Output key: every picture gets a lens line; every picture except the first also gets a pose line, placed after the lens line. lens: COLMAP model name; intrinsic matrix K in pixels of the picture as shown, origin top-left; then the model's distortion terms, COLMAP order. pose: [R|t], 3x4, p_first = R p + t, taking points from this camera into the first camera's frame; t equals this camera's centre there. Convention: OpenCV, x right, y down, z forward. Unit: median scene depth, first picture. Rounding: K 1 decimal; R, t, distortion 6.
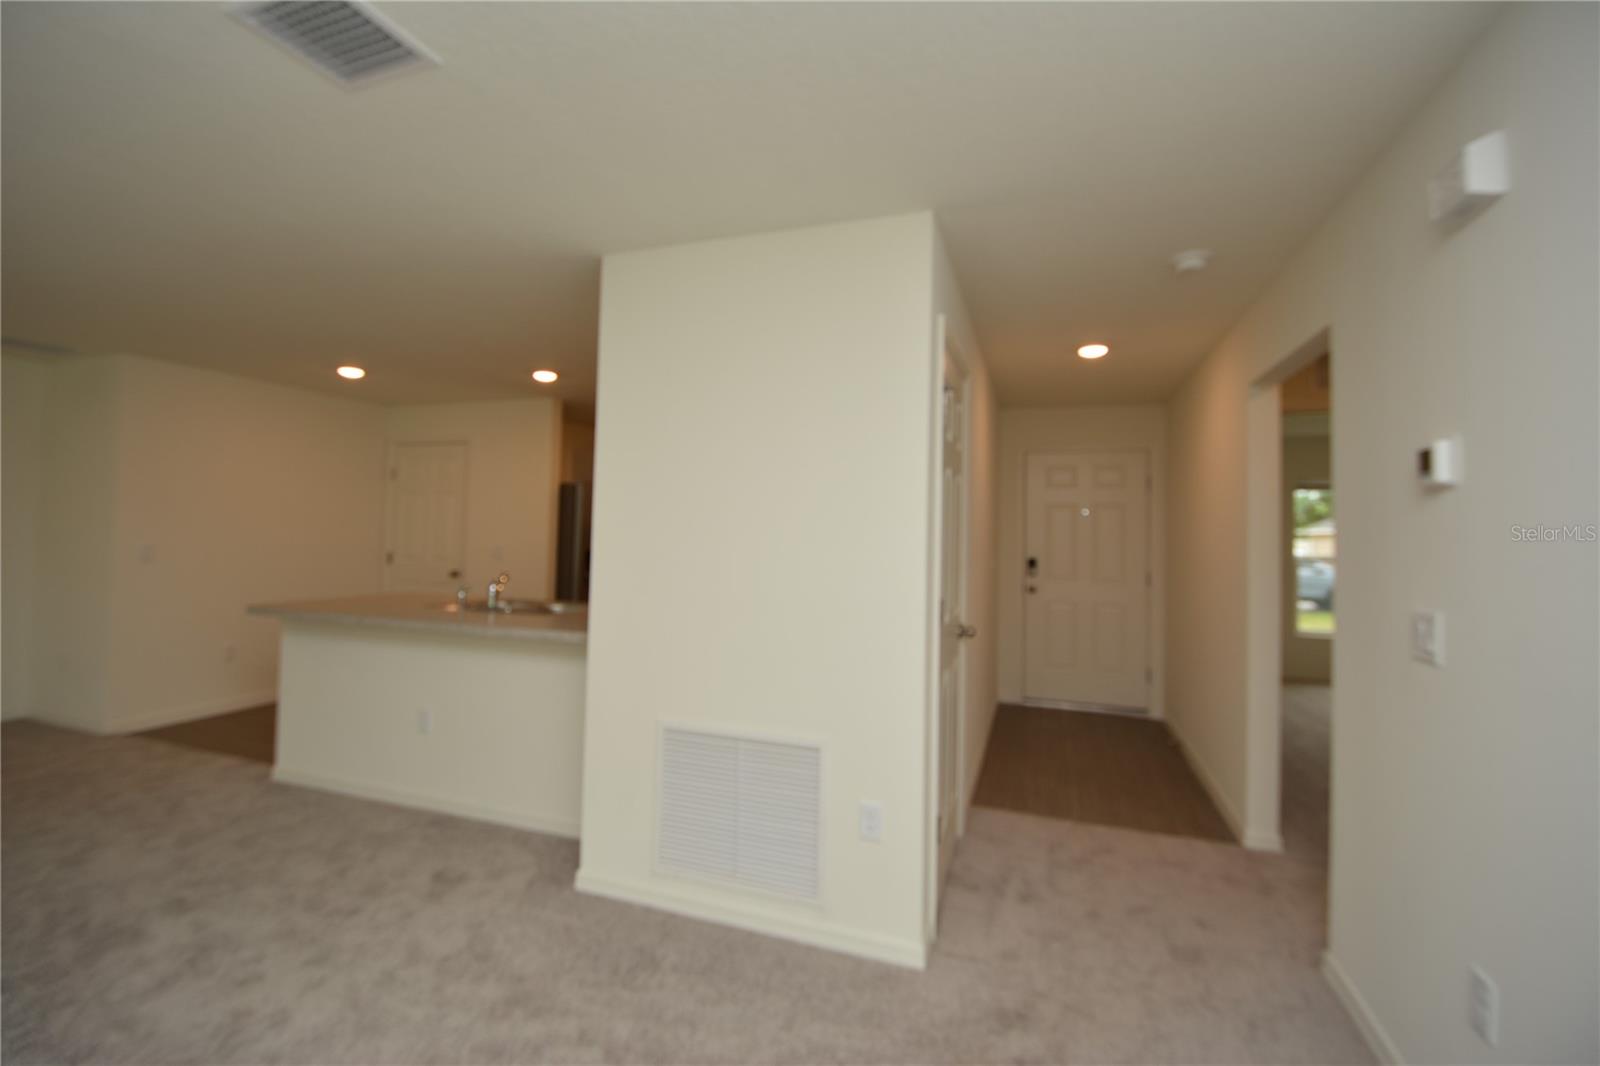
lens RADIAL K [[705.0, 0, 796.1], [0, 705.0, 507.9], [0, 0, 1]] dist [0.004074, -0.017973]
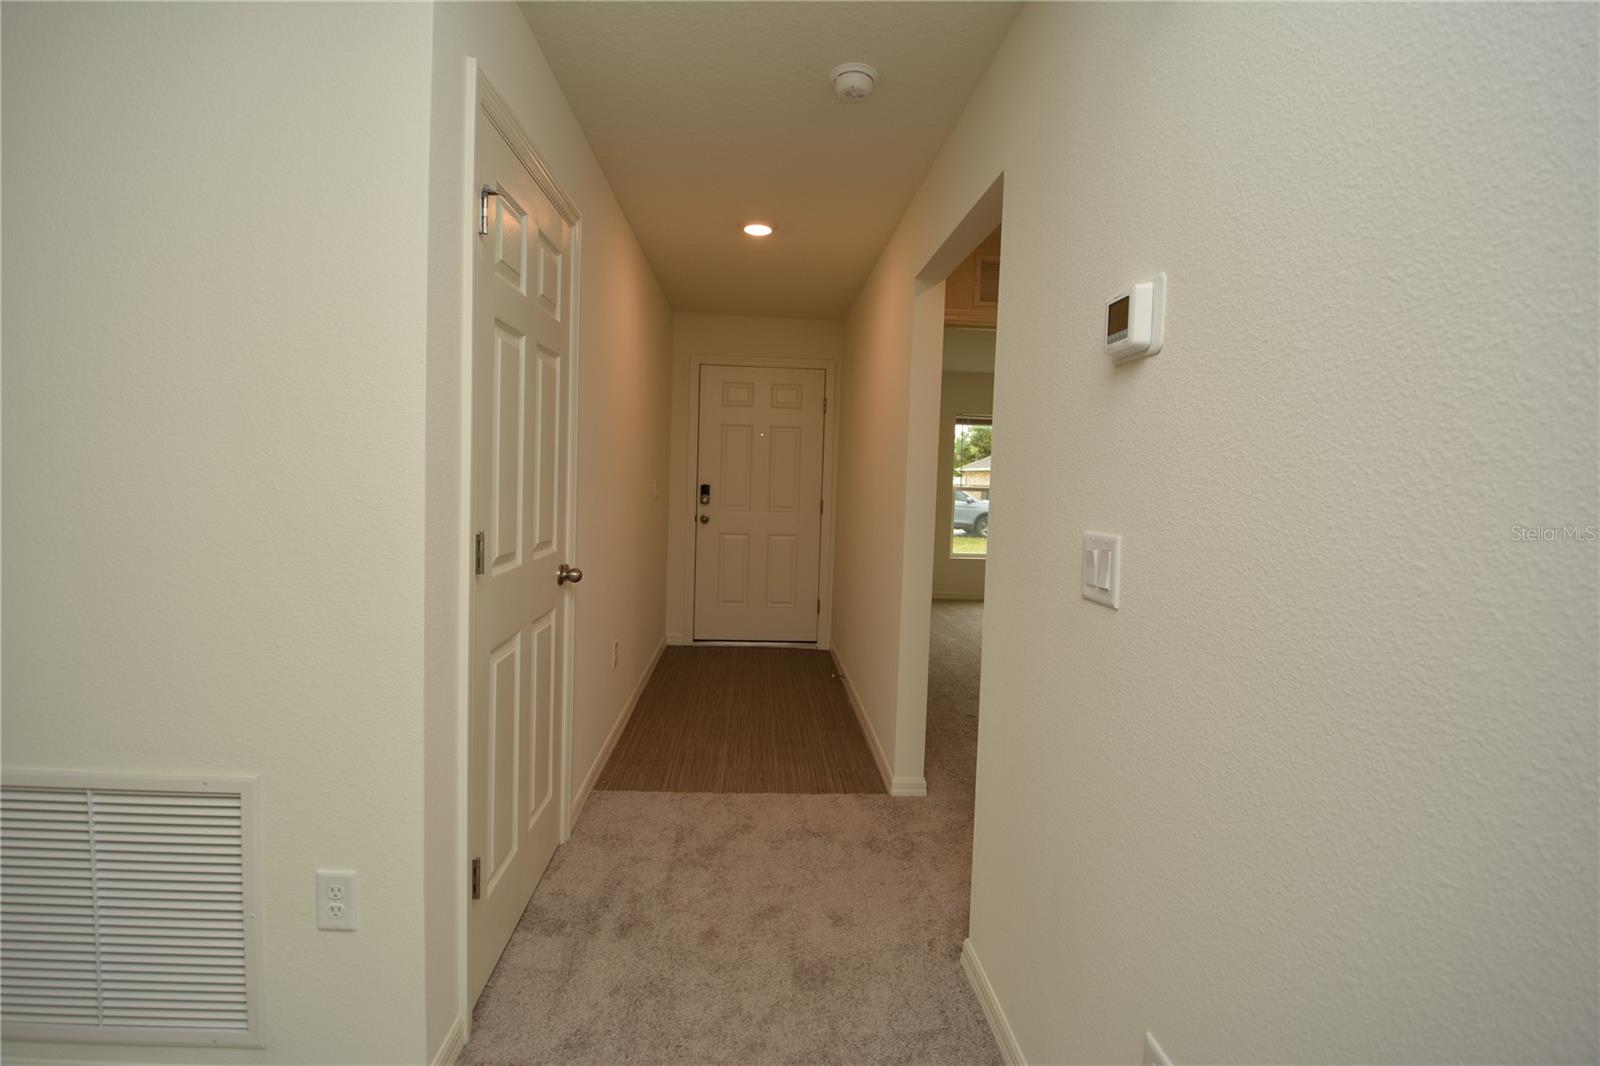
lens RADIAL K [[705.0, 0, 796.1], [0, 705.0, 507.9], [0, 0, 1]] dist [0.004074, -0.017973]
pose [[0.921951, -0.009560, 0.387188, 0.172969], [-0.026604, 0.995771, 0.087935, 0.035412], [-0.386391, -0.091373, 0.917798, 0.240888]]
